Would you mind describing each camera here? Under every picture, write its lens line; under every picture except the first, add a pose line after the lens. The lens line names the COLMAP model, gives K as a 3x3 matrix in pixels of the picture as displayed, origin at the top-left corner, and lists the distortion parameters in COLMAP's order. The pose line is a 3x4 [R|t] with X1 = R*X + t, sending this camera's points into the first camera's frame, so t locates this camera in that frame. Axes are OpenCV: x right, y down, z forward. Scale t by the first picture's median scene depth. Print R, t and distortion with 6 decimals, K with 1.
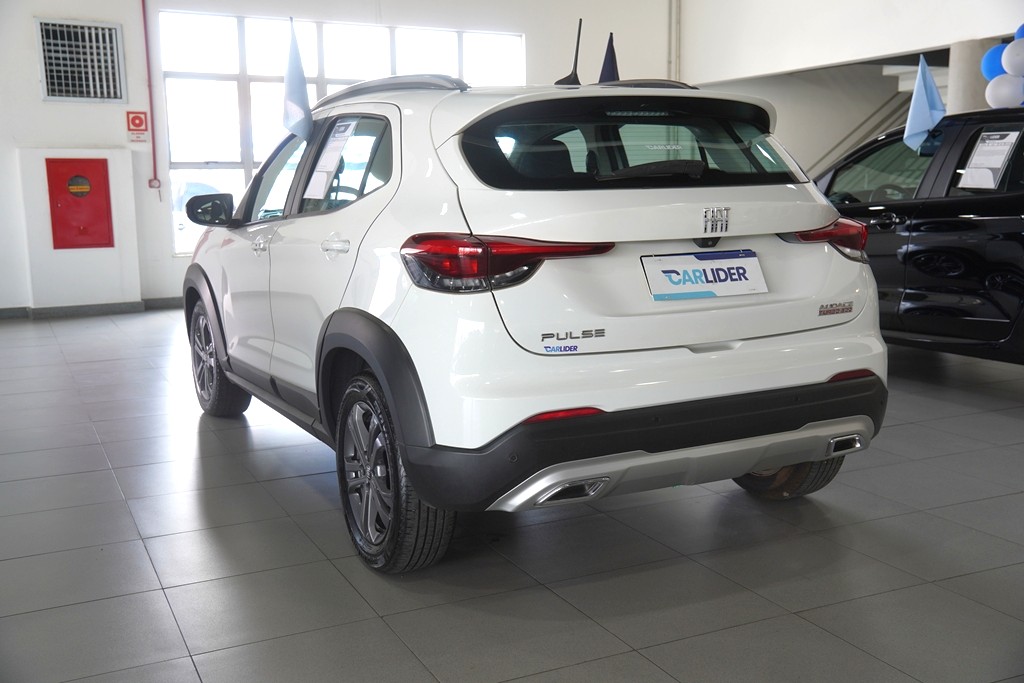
lens RADIAL K [[1051.1, 0, 512.0], [0, 1051.1, 341.5], [0, 0, 1]] dist [-0.002006, 0.183253]
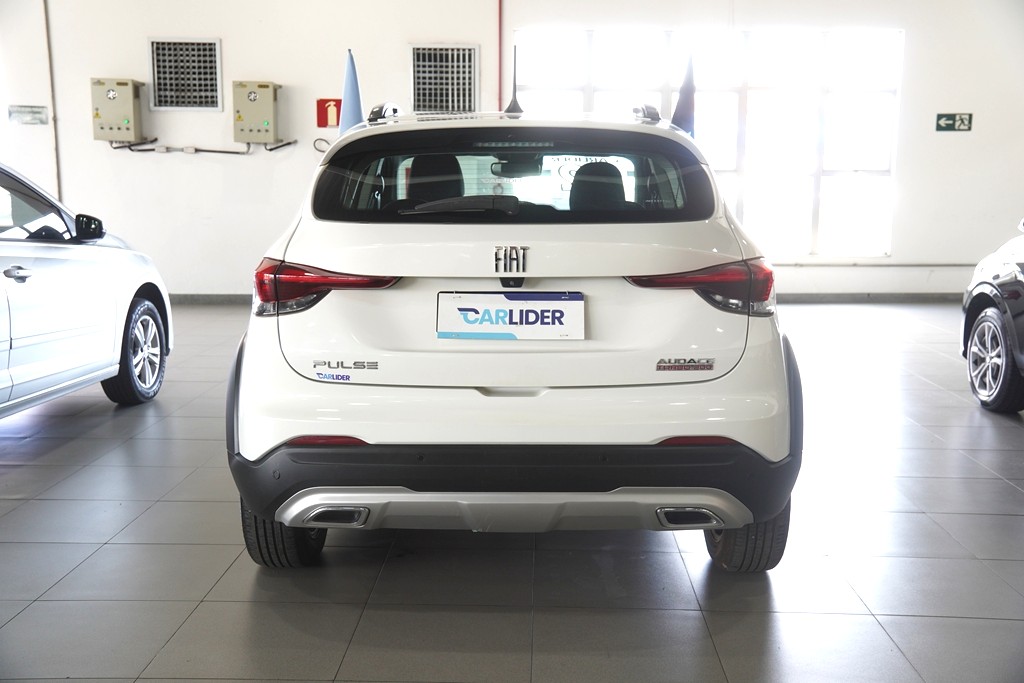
lens RADIAL K [[1051.1, 0, 512.0], [0, 1051.1, 341.5], [0, 0, 1]] dist [-0.002006, 0.183253]
pose [[0.885765, 0.088973, -0.455526, 0.194708], [-0.088431, 0.995827, 0.022551, -0.019317], [0.455632, 0.020308, 0.889937, 0.047041]]
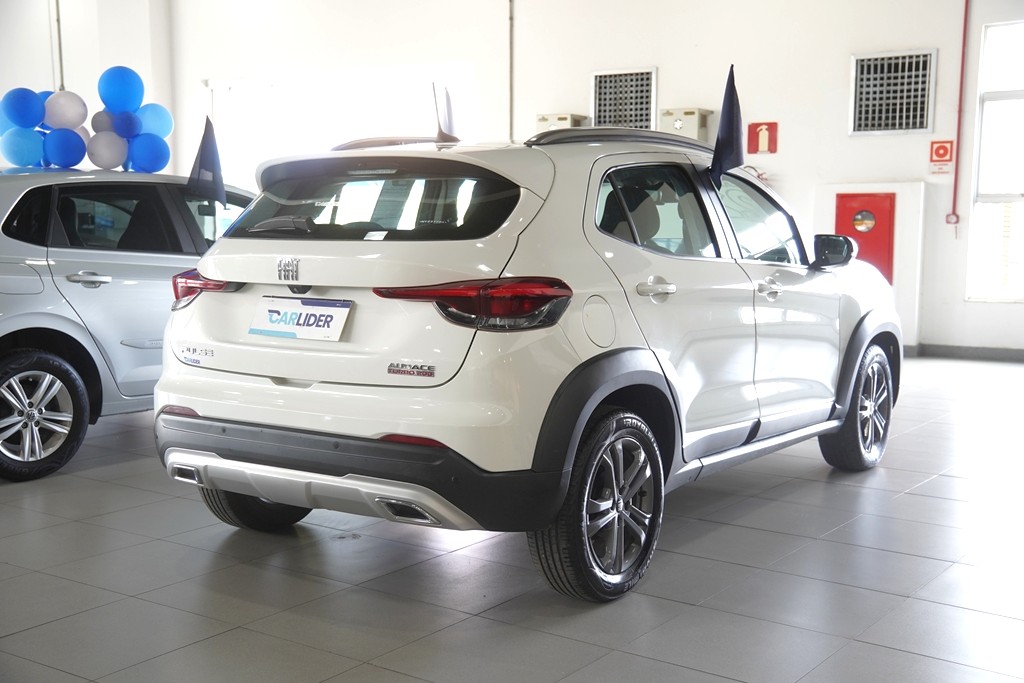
lens RADIAL K [[1220.6, 0, 512.0], [0, 1220.6, 341.5], [0, 0, 1]] dist [0.108663, 0.039934]
pose [[0.477284, 0.109231, -0.871933, 0.448049], [-0.145342, 0.988391, 0.044262, -0.040497], [0.866646, 0.105603, 0.487620, 0.176075]]
